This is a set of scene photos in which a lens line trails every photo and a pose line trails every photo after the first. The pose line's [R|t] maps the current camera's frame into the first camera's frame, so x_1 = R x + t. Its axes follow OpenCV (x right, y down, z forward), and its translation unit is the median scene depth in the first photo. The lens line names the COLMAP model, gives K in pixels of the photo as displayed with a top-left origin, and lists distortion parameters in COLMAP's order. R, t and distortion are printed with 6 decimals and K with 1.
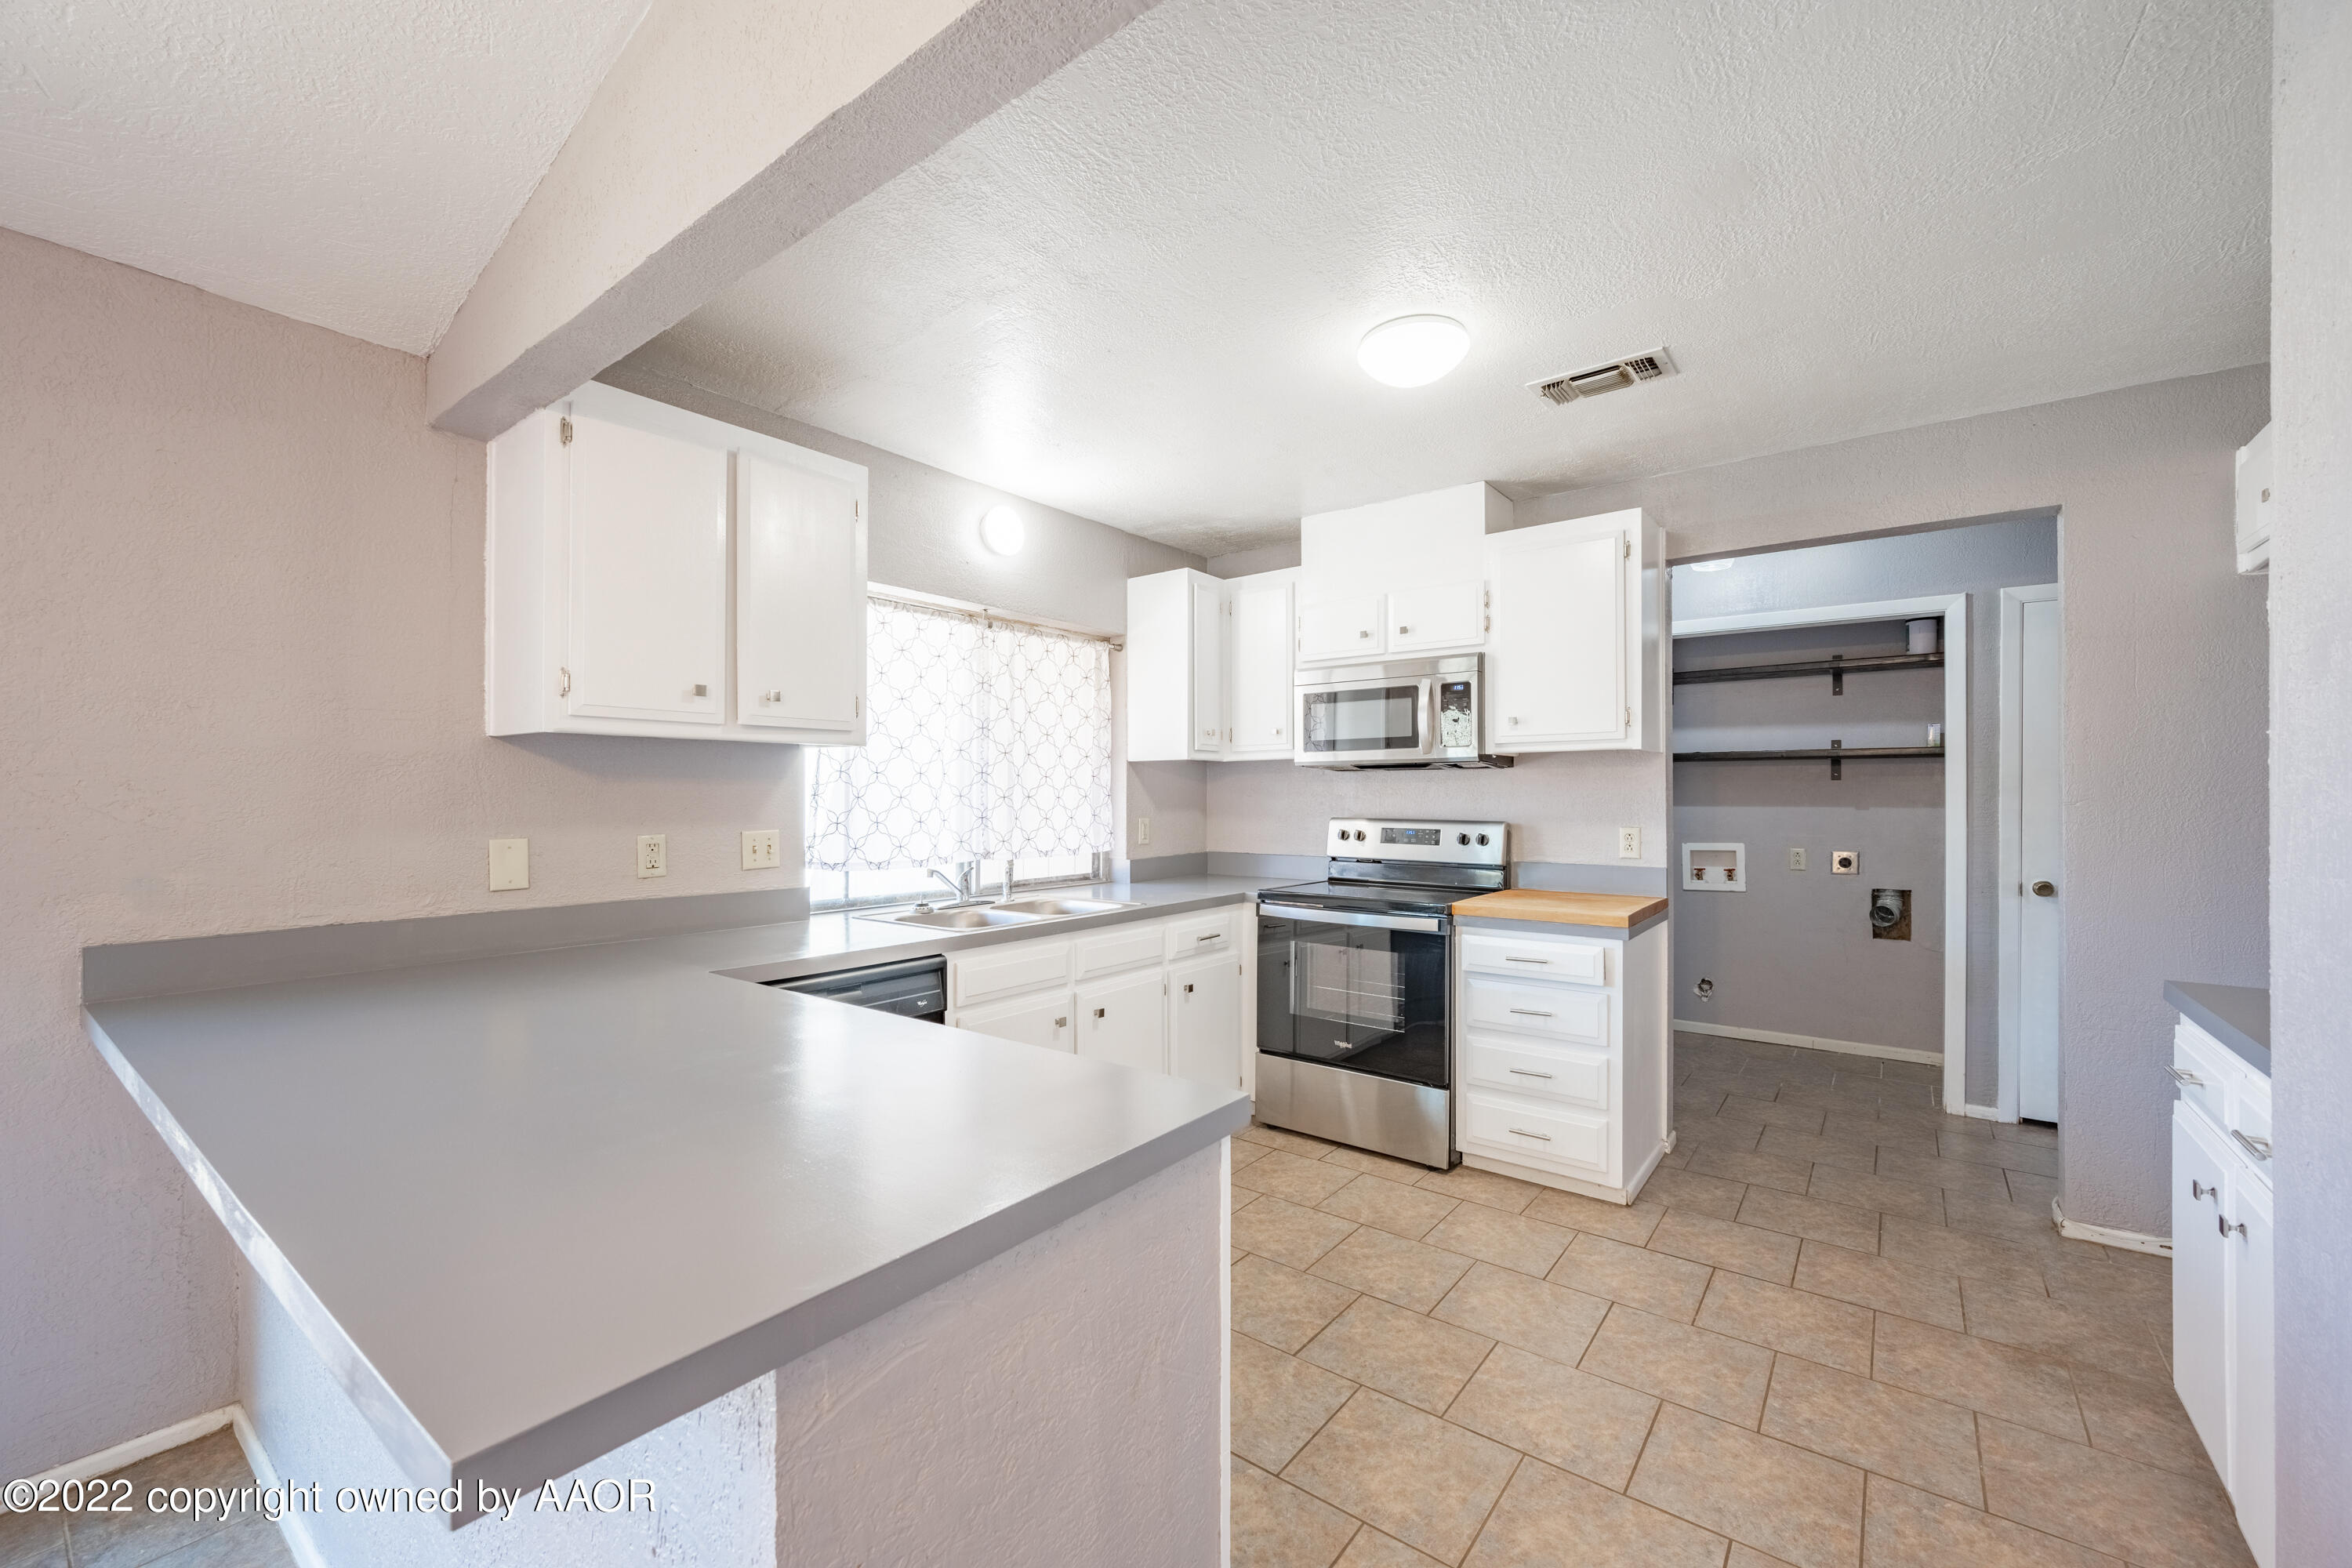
lens RADIAL K [[940.0, 0, 1176.0], [0, 940.0, 784.0], [0, 0, 1]] dist [0.000540, 0.000101]
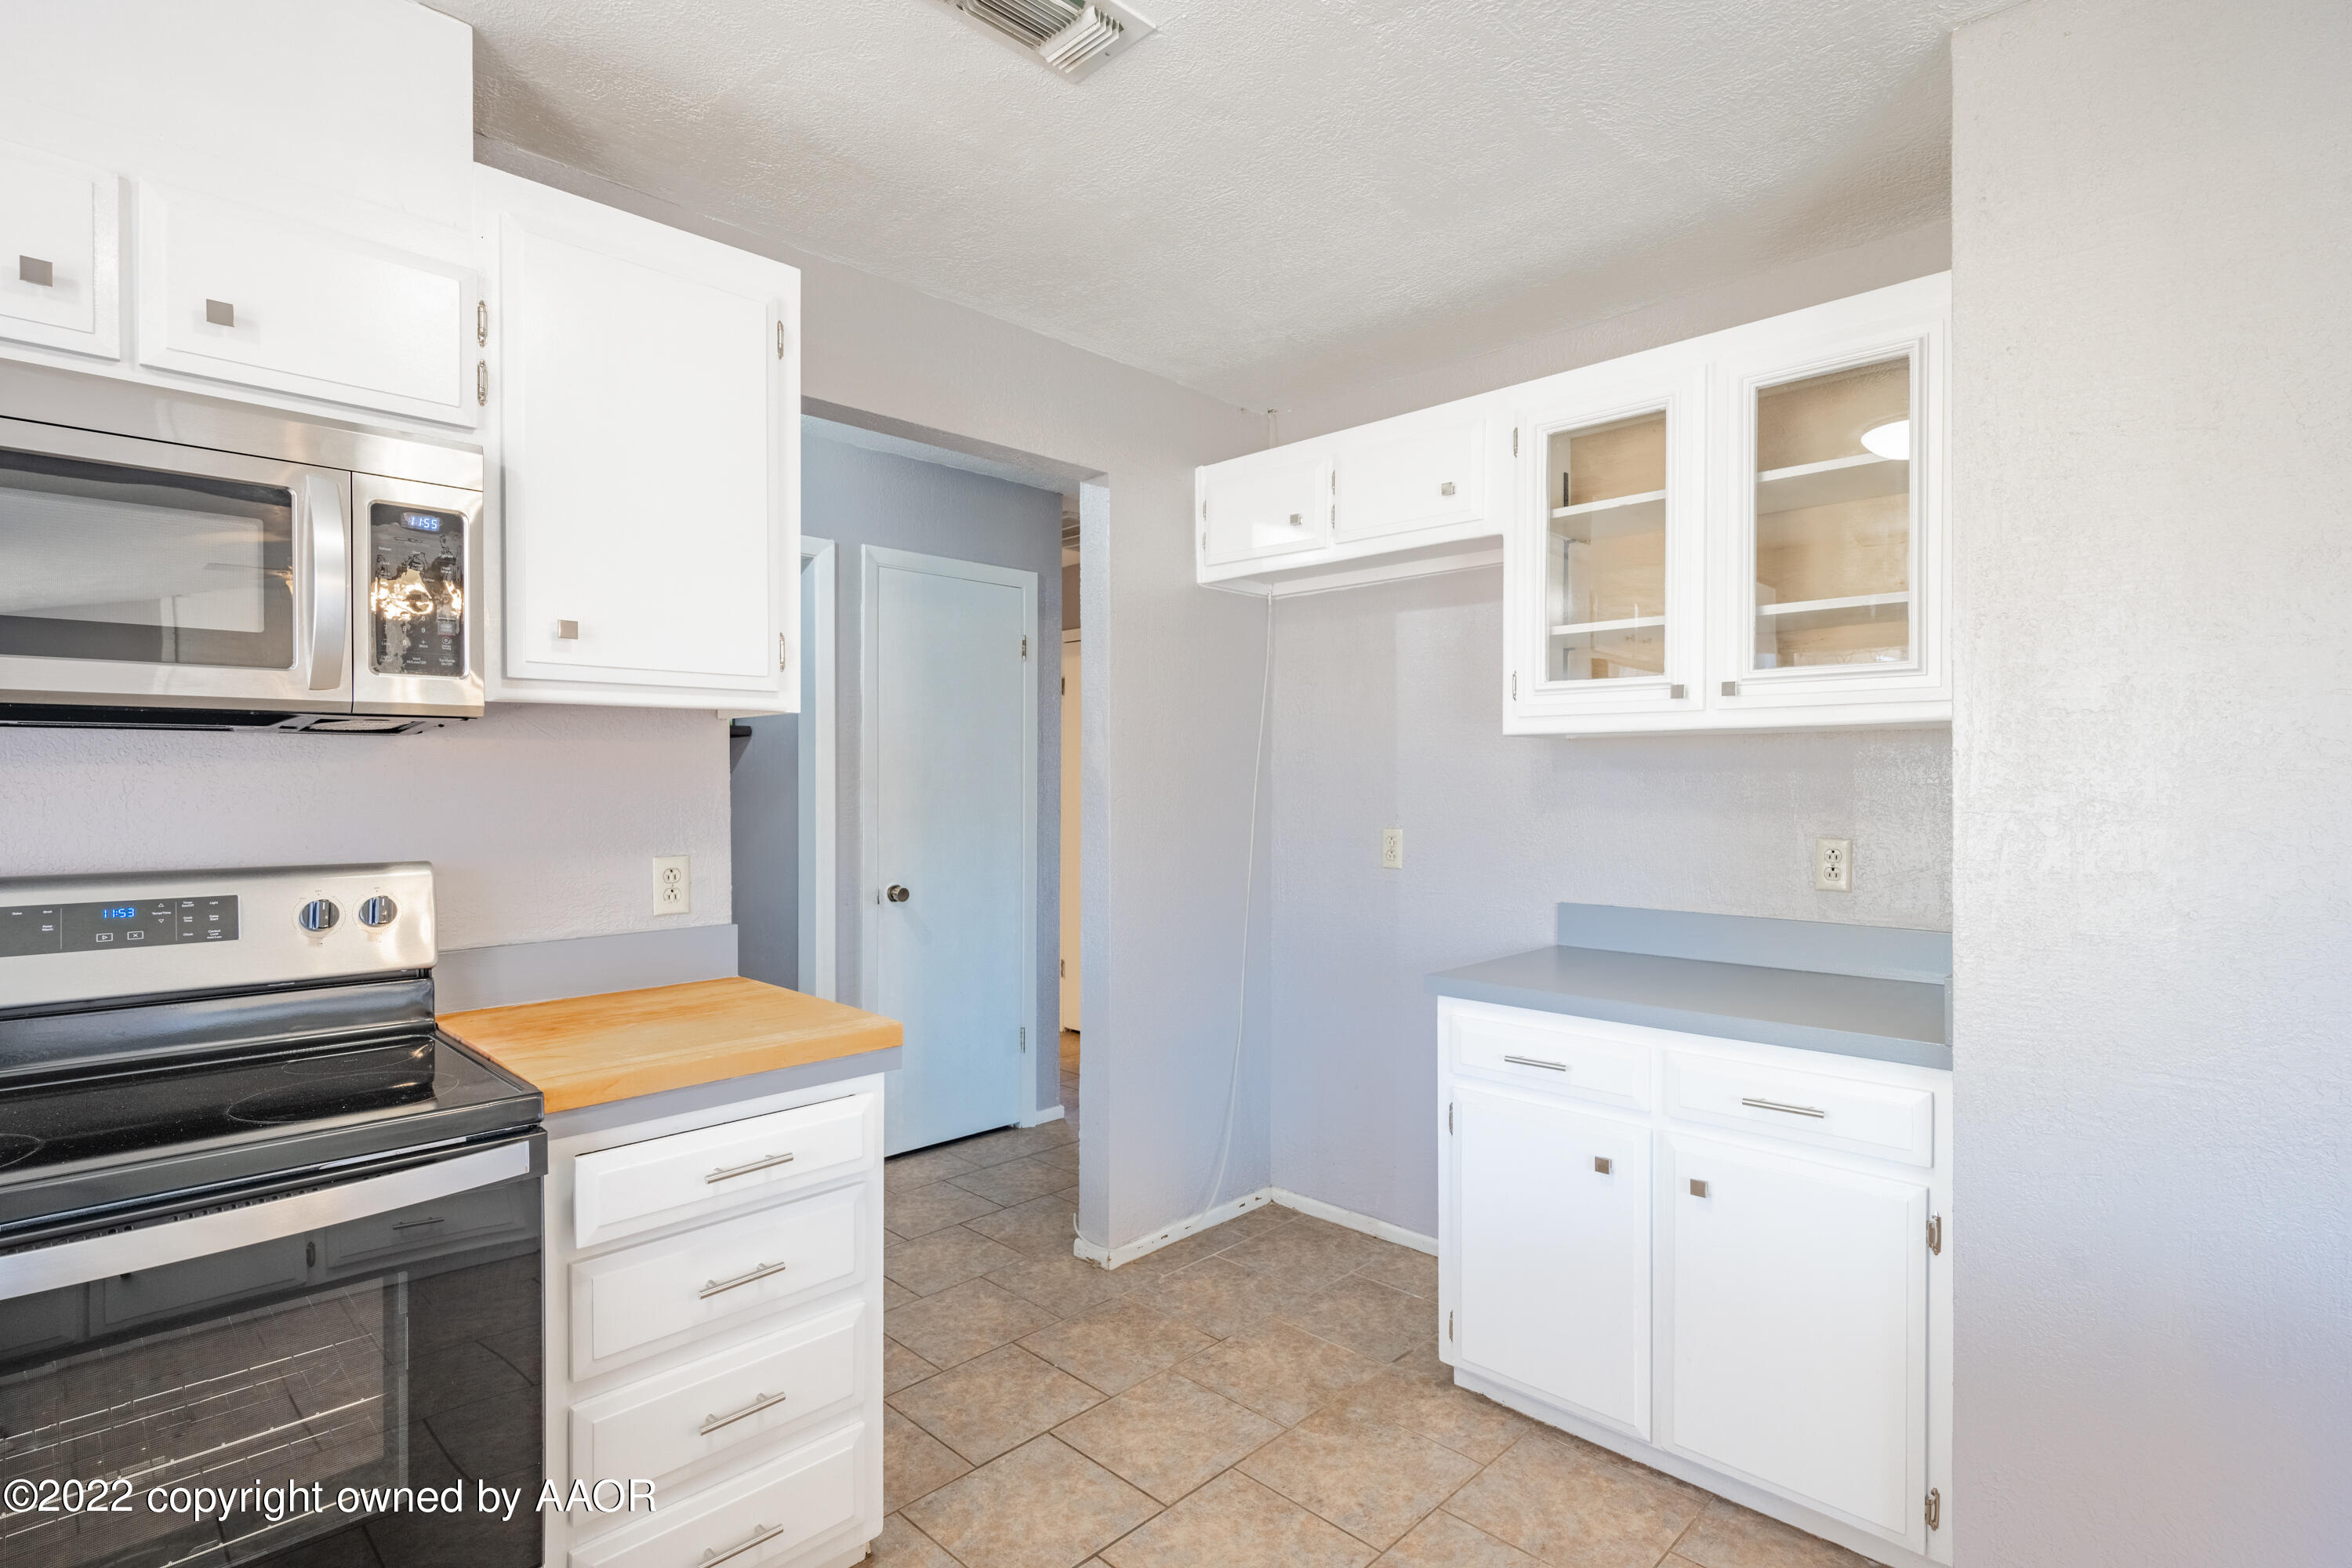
lens RADIAL K [[1150.6, 0, 1176.0], [0, 1150.6, 784.0], [0, 0, 1]] dist [-0.002022, -0.000222]
pose [[0.120595, -0.004592, 0.992691, -0.130260], [-0.010991, 0.999922, 0.005961, -0.001890], [-0.992641, -0.011630, 0.120535, 0.639171]]
